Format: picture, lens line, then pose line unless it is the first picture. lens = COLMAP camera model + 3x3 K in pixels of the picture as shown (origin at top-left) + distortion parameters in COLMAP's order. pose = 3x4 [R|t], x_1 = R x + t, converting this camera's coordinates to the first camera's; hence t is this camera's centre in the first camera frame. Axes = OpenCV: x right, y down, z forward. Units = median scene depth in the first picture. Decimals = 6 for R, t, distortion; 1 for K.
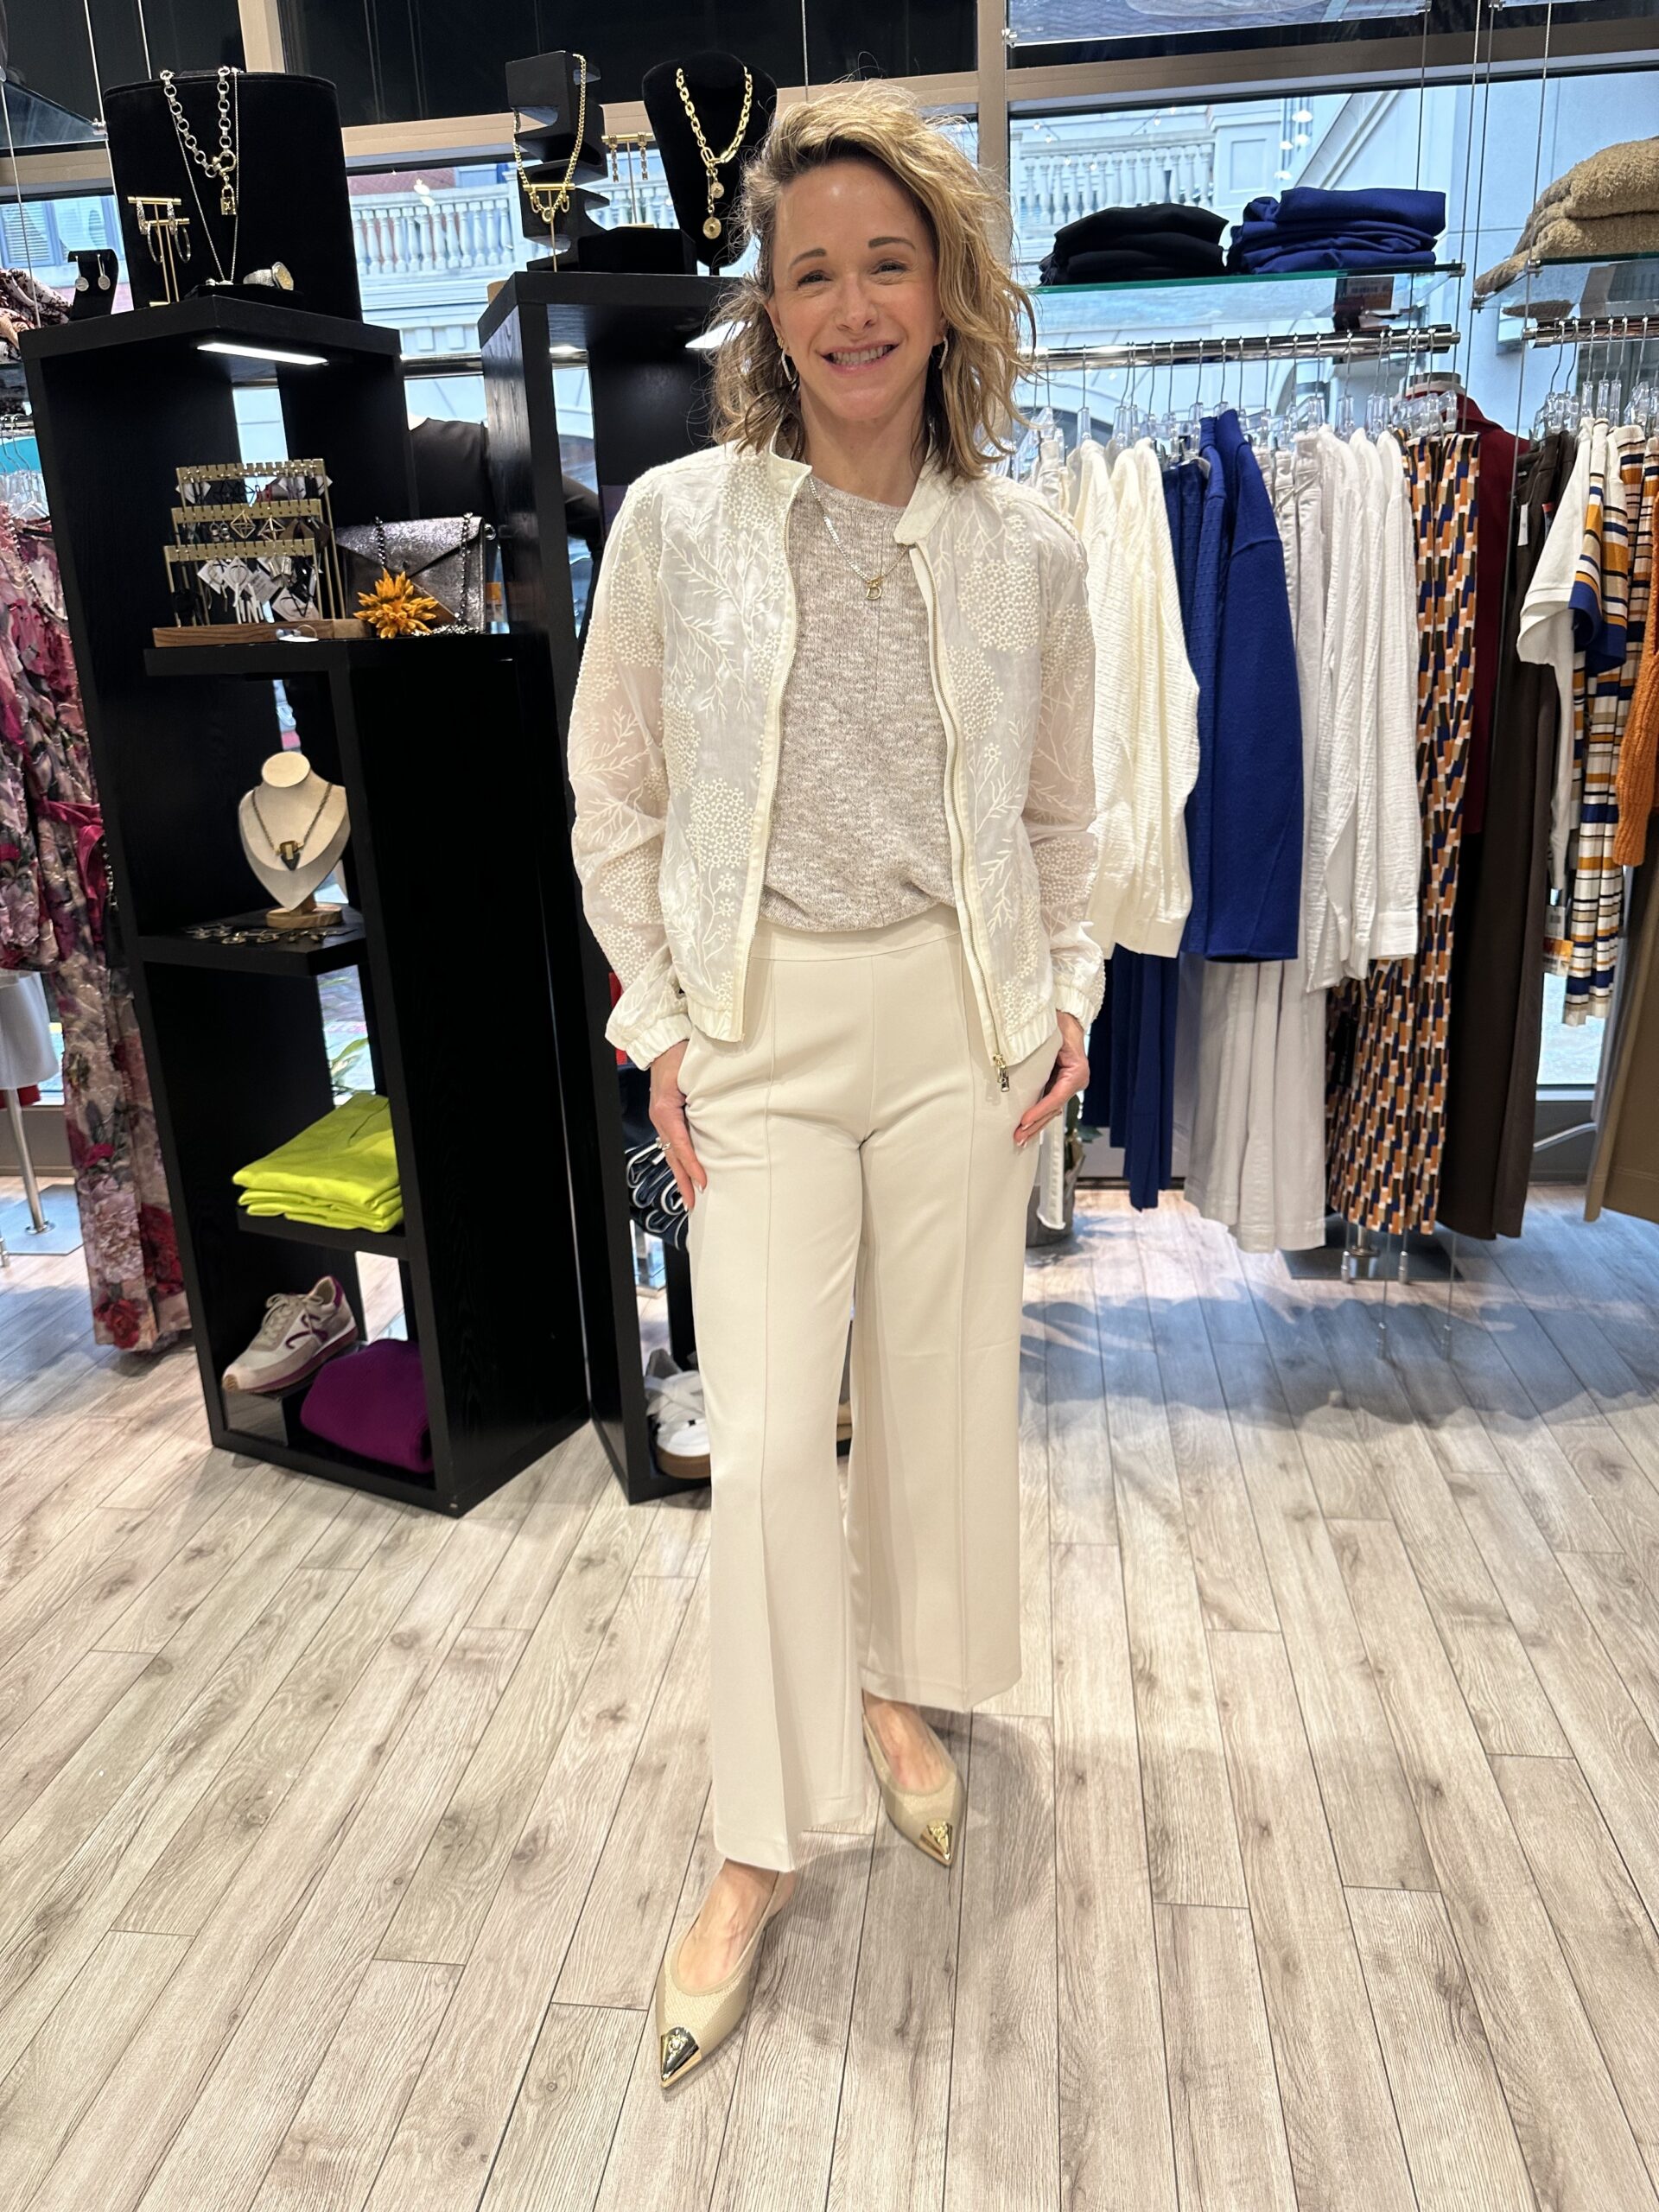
lens RADIAL K [[1577.9, 0, 834.5], [0, 1577.9, 1090.7], [0, 0, 1]] dist [0.000780, -0.006737]
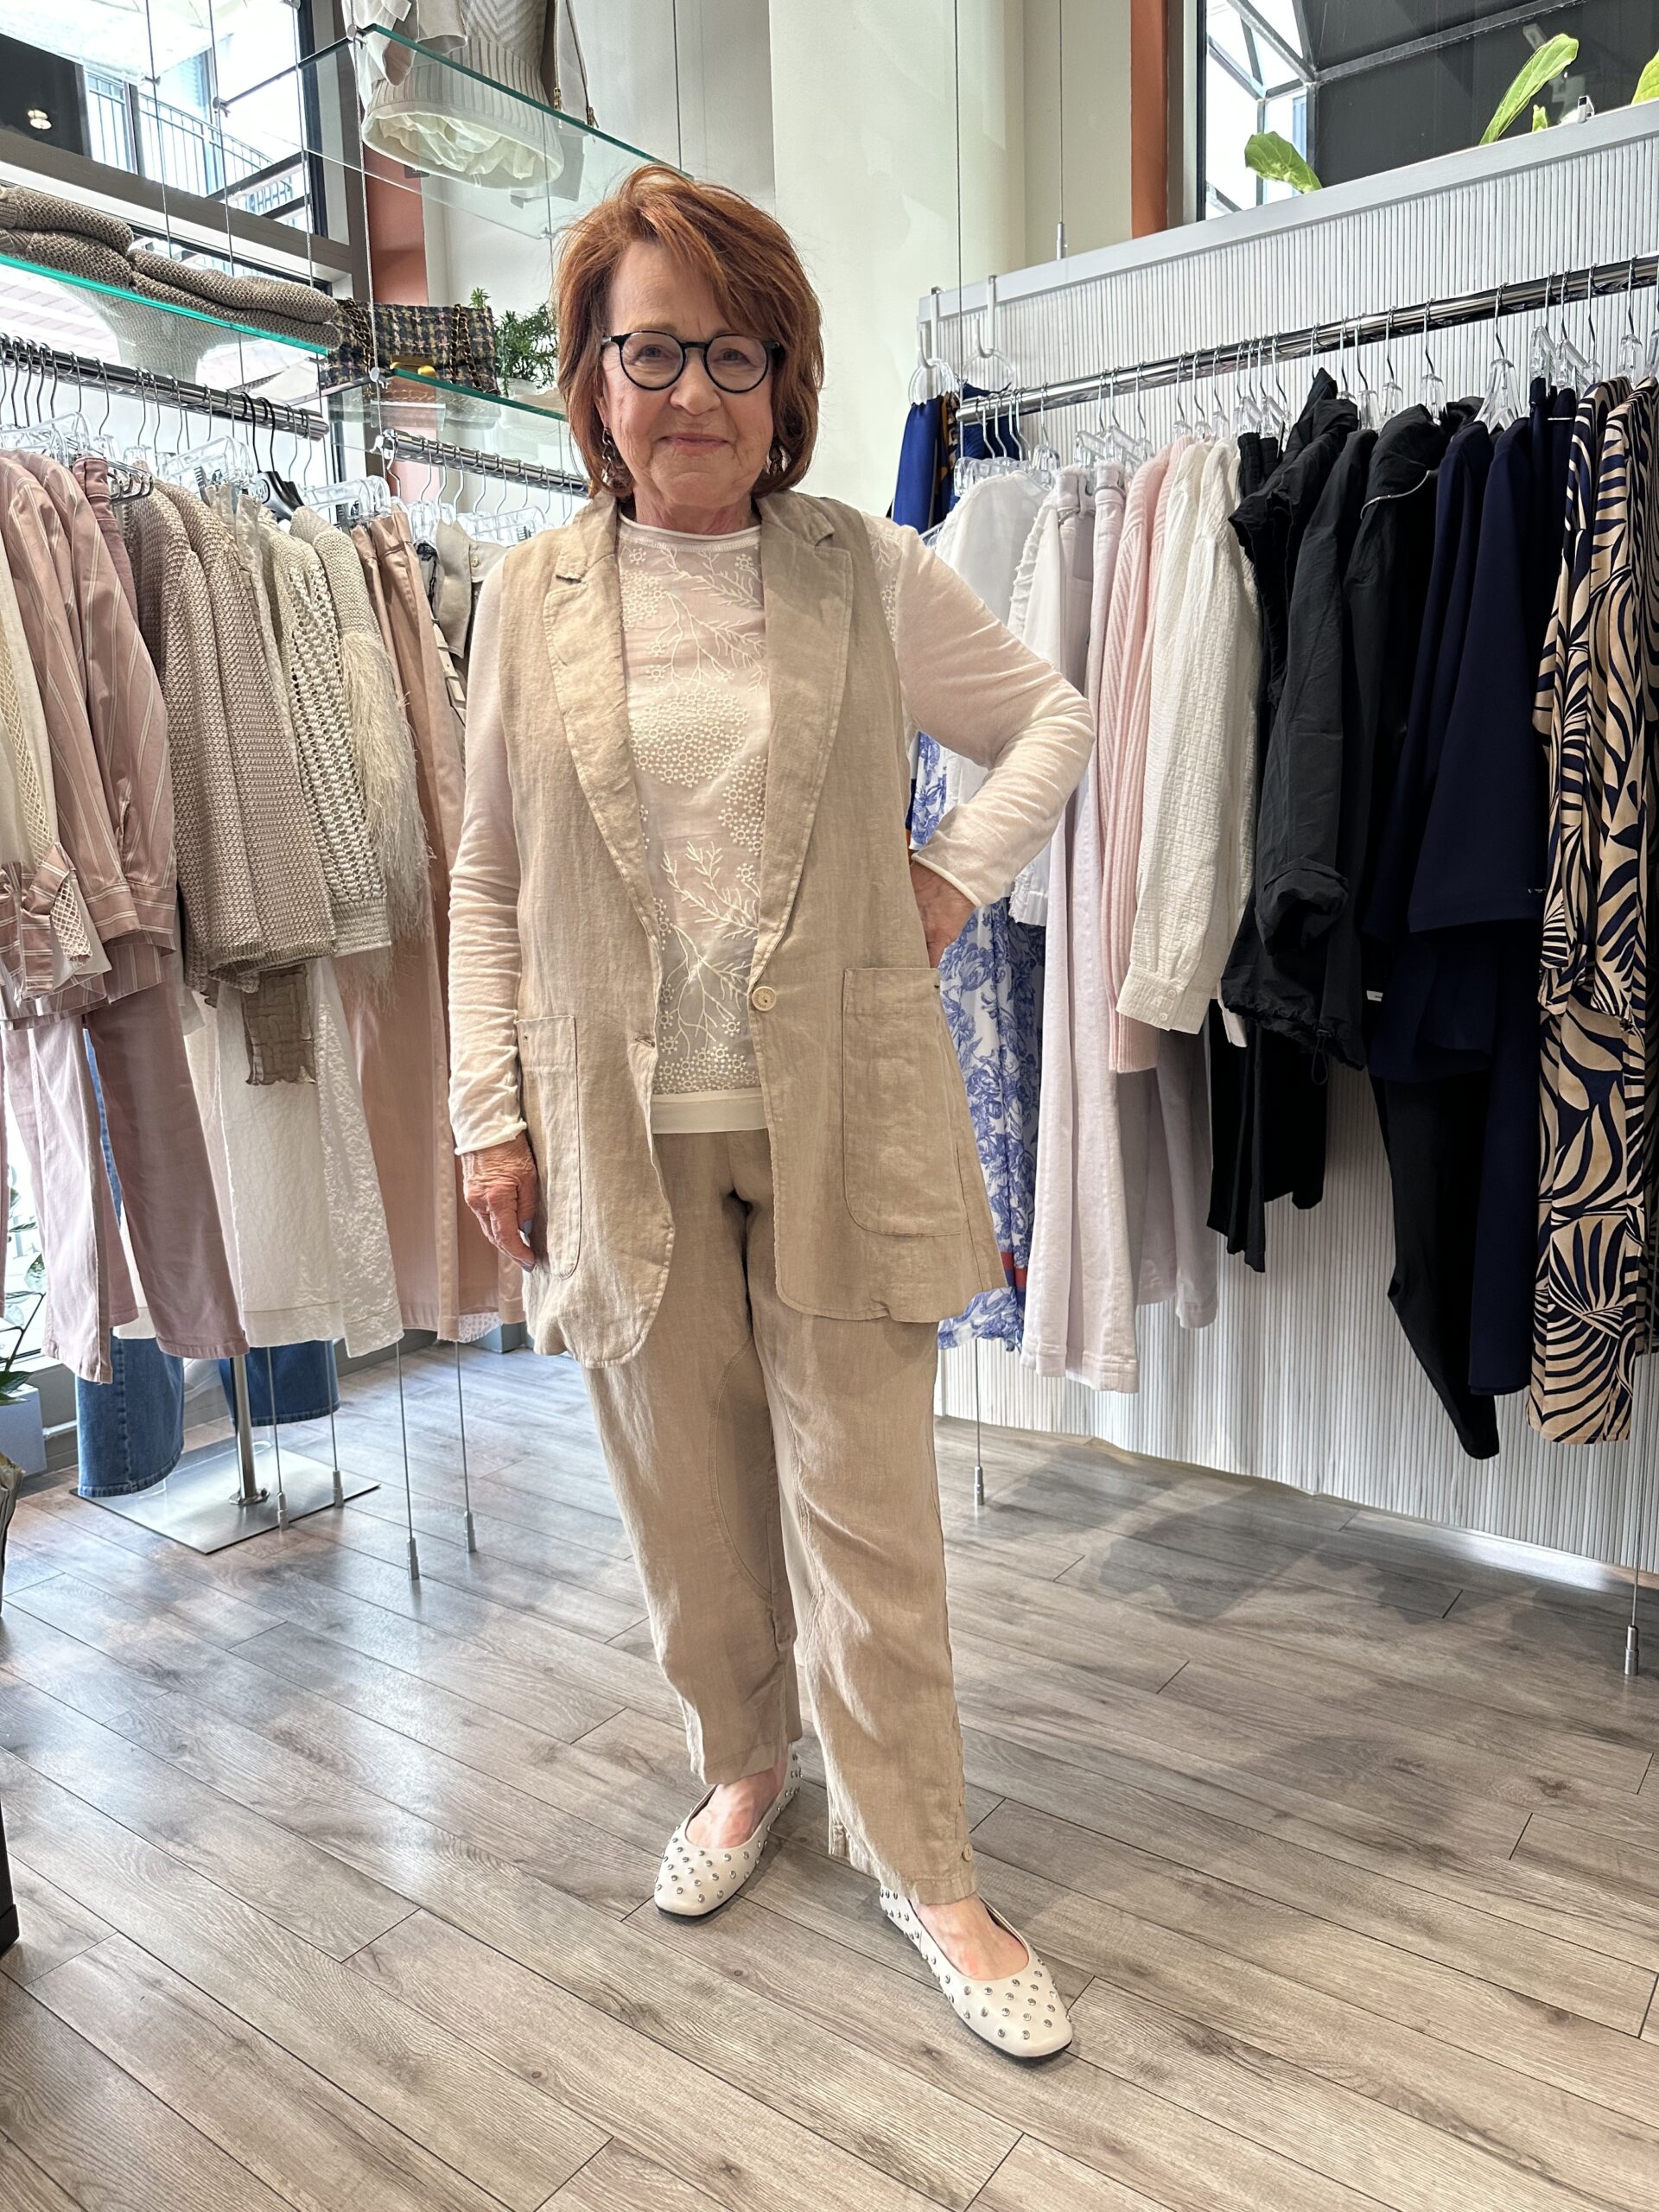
lens RADIAL K [[1561.1, 0, 829.5], [0, 1561.1, 1106.0], [0, 0, 1]] dist [0.007660, -0.004557]
pose [[0.495590, -0.117217, 0.860611, -0.306720], [0.263792, 0.964361, -0.020558, -0.000120], [-0.827529, 0.237211, 0.508848, 0.404458]]
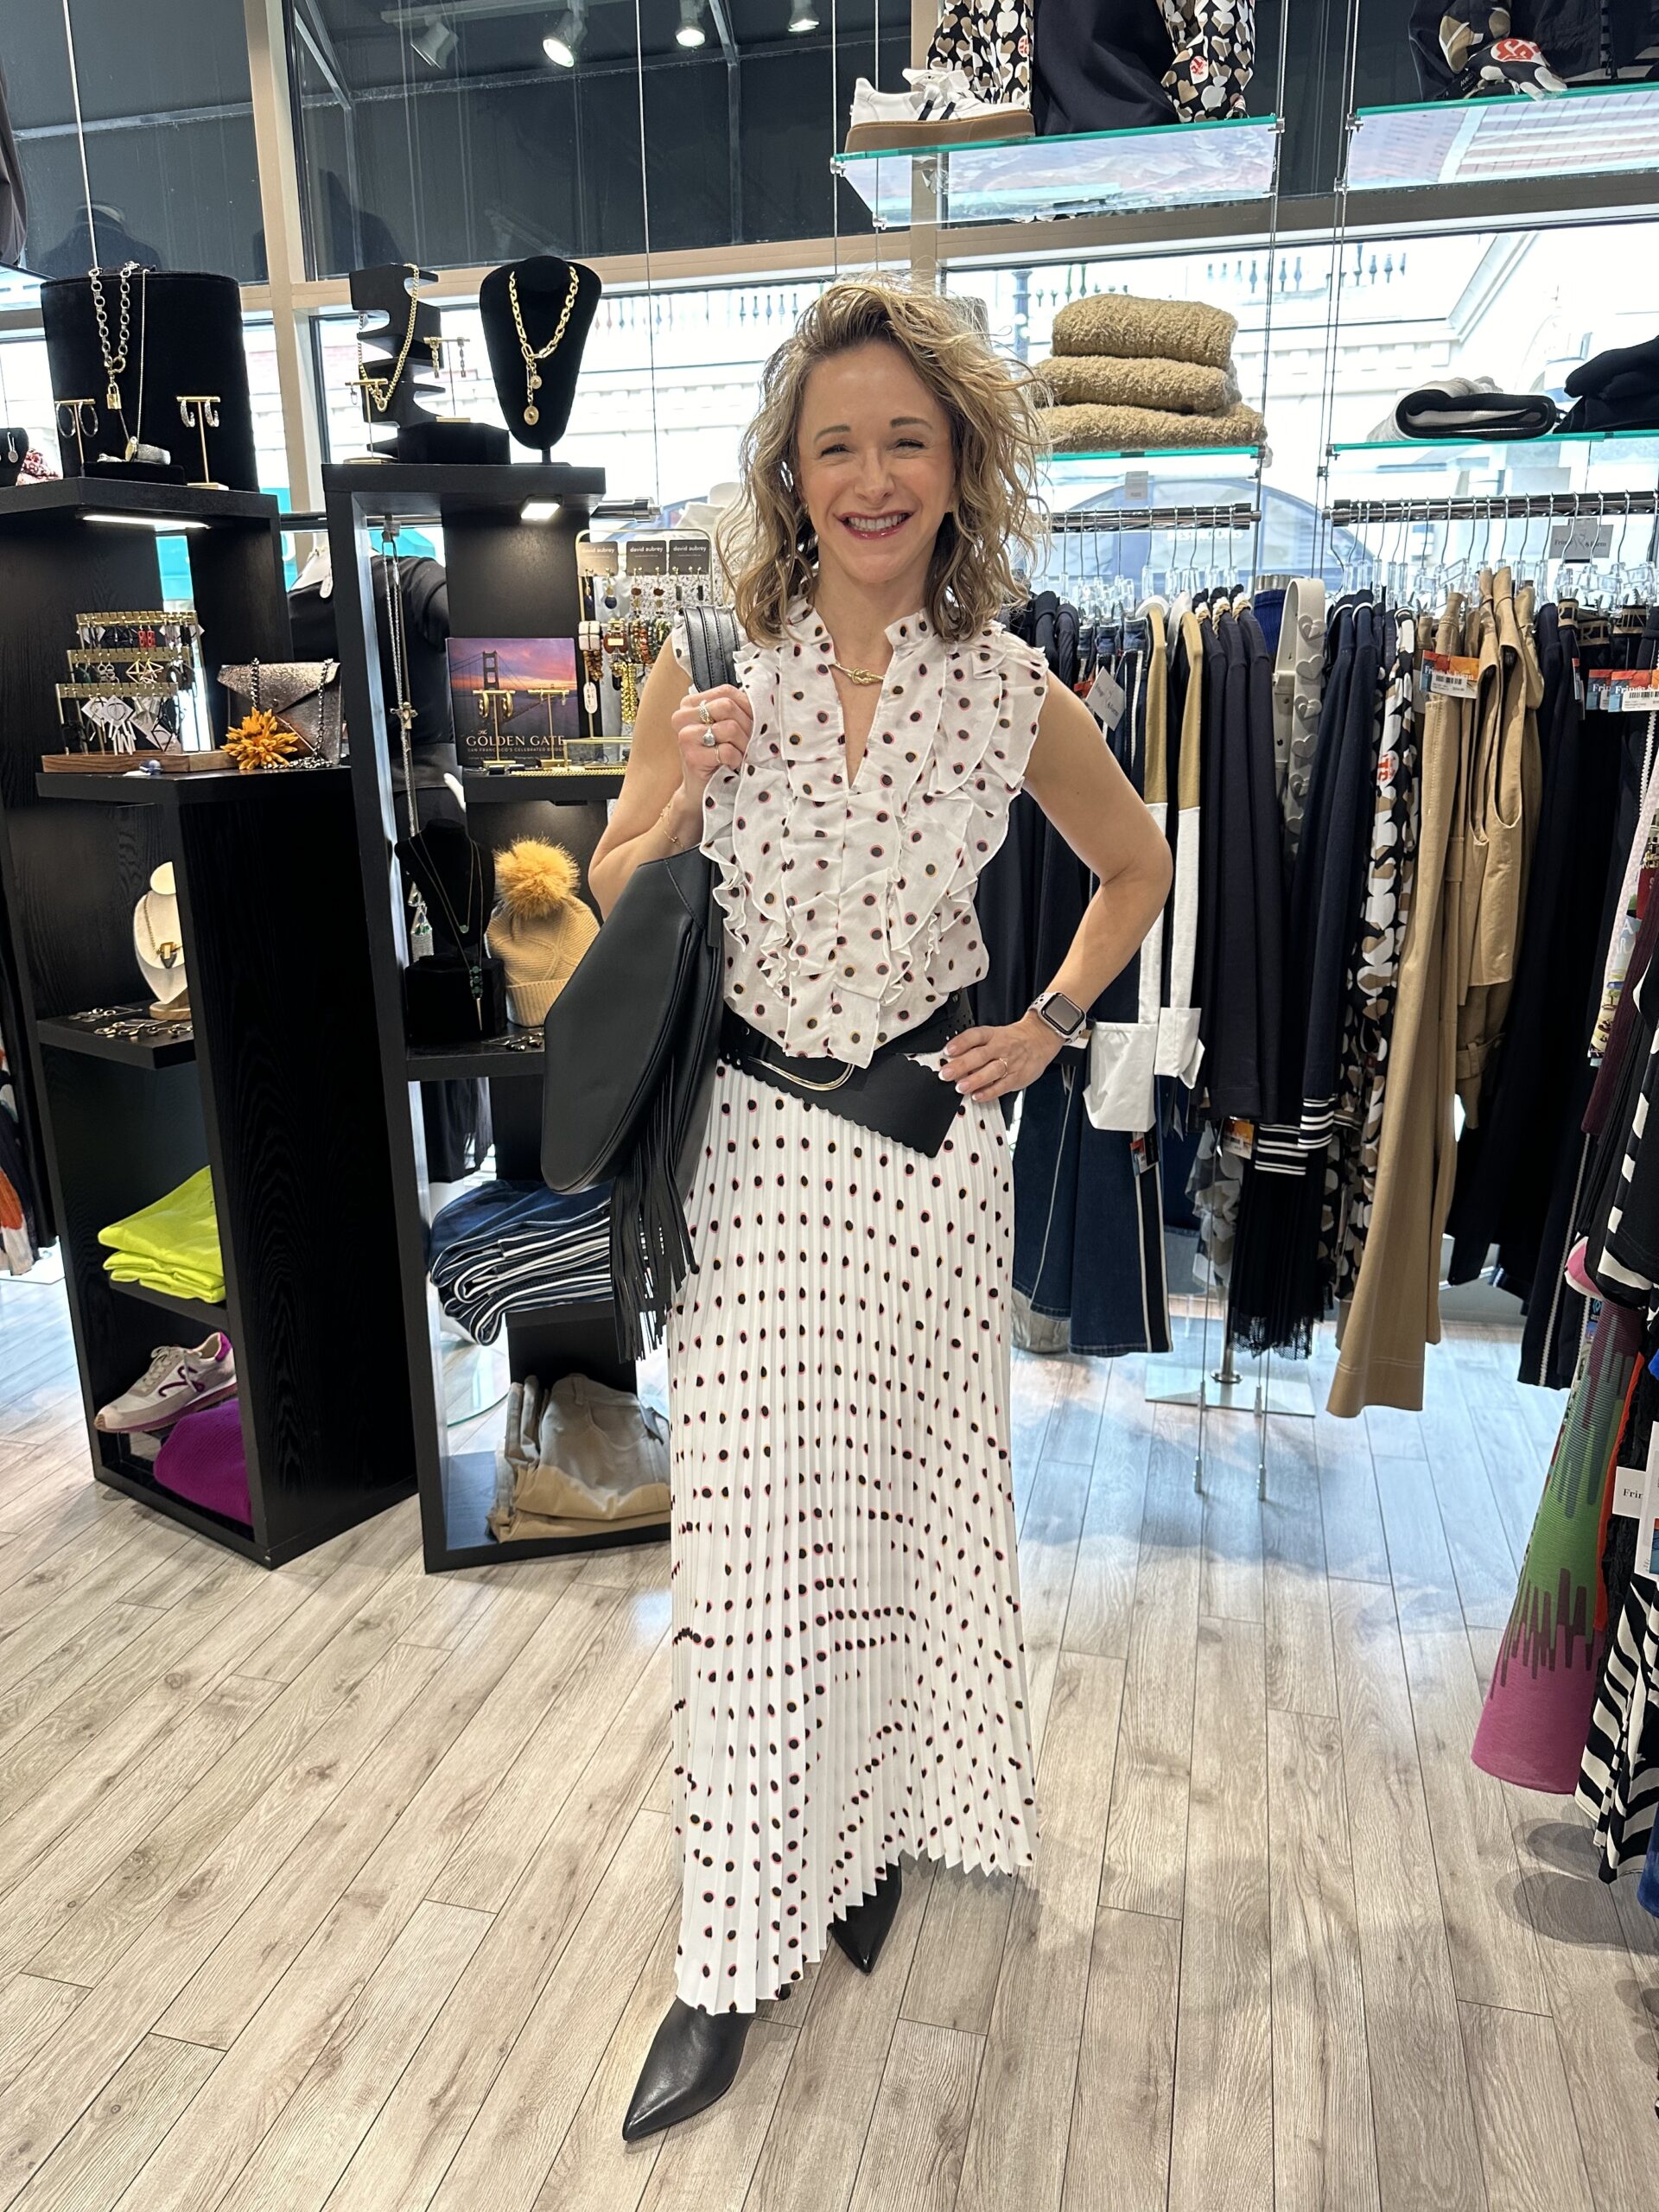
lens RADIAL K [[1575.1, 0, 835.6], [0, 1575.1, 1087.6], [0, 0, 1]] dist [-0.004148, 0.001077]
pose [[0.991471, 0.059907, -0.115741, 0.272816], [-0.063025, 0.997736, -0.023465, -0.064331], [0.114073, 0.030560, 0.993002, -0.047009]]
